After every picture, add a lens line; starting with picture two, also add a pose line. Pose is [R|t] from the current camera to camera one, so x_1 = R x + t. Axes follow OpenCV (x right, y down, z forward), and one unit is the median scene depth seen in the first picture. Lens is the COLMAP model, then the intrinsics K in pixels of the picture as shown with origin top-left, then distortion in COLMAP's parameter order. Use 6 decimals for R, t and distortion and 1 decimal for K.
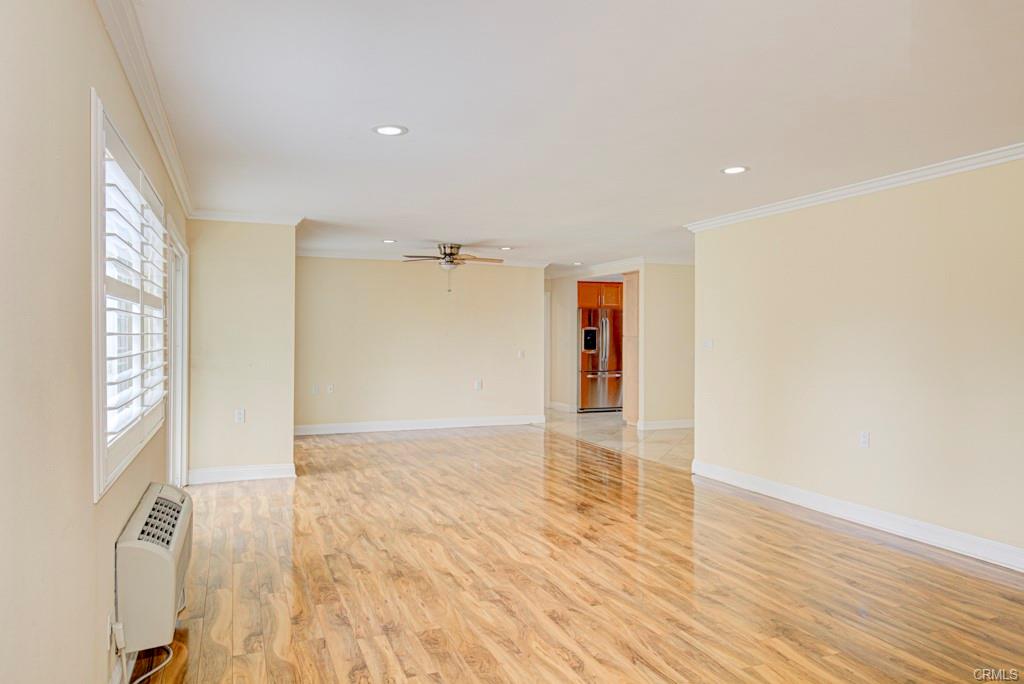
lens RADIAL K [[679.1, 0, 512.0], [0, 679.1, 342.0], [0, 0, 1]] dist [-0.006947, -0.001095]
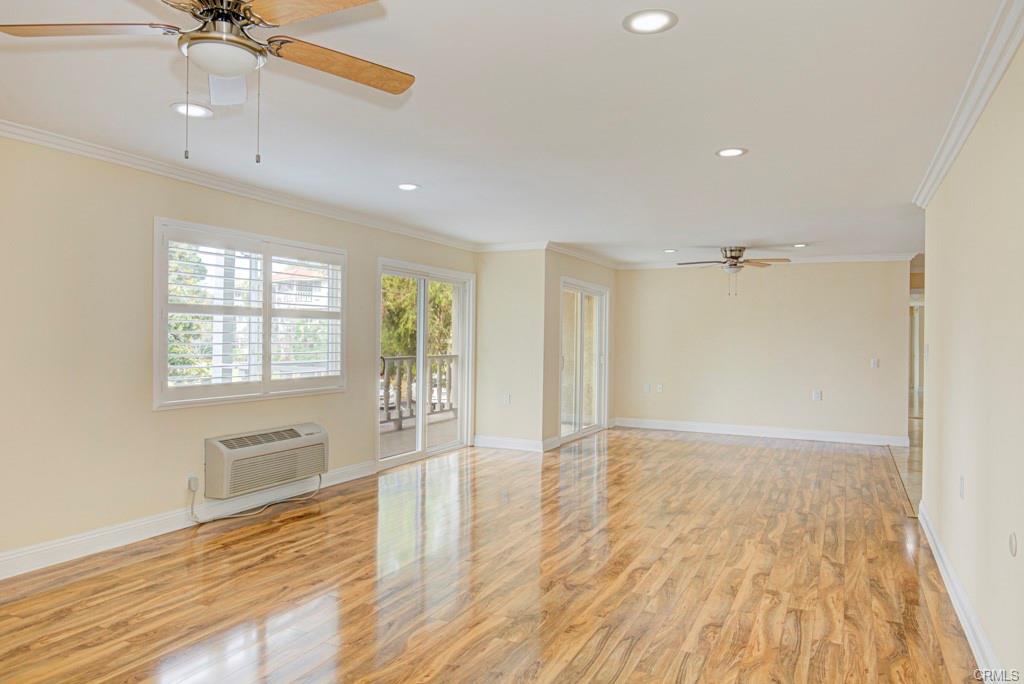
lens RADIAL K [[679.1, 0, 512.0], [0, 679.1, 342.0], [0, 0, 1]] dist [-0.006947, -0.001095]
pose [[0.668910, 0.011663, -0.743252, 0.983259], [-0.017925, 0.999839, -0.000443, 0.000189], [0.743127, 0.013619, 0.669012, 0.231827]]
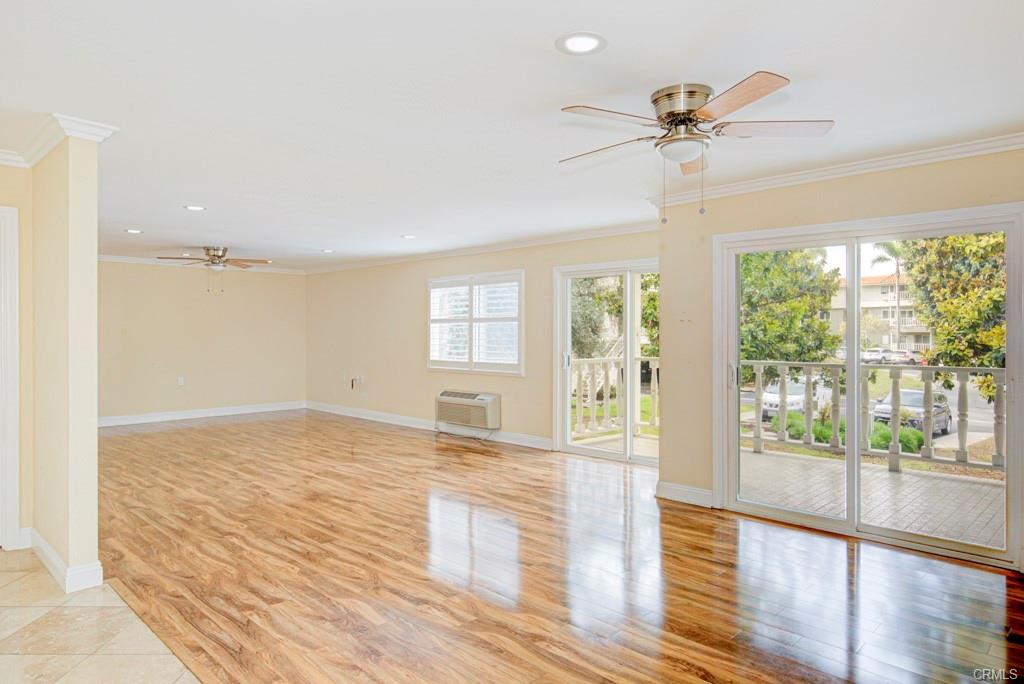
lens RADIAL K [[661.5, 0, 510.8], [0, 661.5, 332.0], [0, 0, 1]] dist [0.043560, 0.000014]
pose [[-0.925130, -0.003025, -0.379639, 0.312601], [-0.006357, 0.999951, 0.007525, -0.031648], [0.379598, 0.009375, -0.925104, 3.021227]]
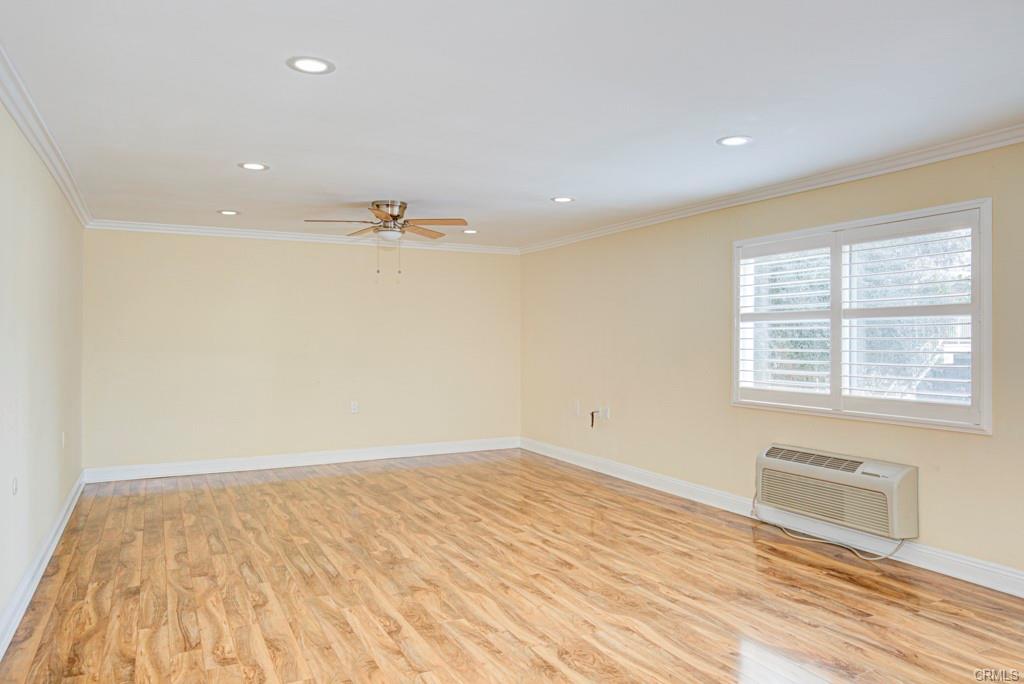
lens RADIAL K [[703.7, 0, 508.0], [0, 703.7, 341.0], [0, 0, 1]] dist [-0.000939, 0.000467]
pose [[-0.996387, -0.002826, -0.084887, 0.251506], [-0.003972, 0.999903, 0.013329, -0.019993], [0.084842, 0.013618, -0.996301, 2.017053]]
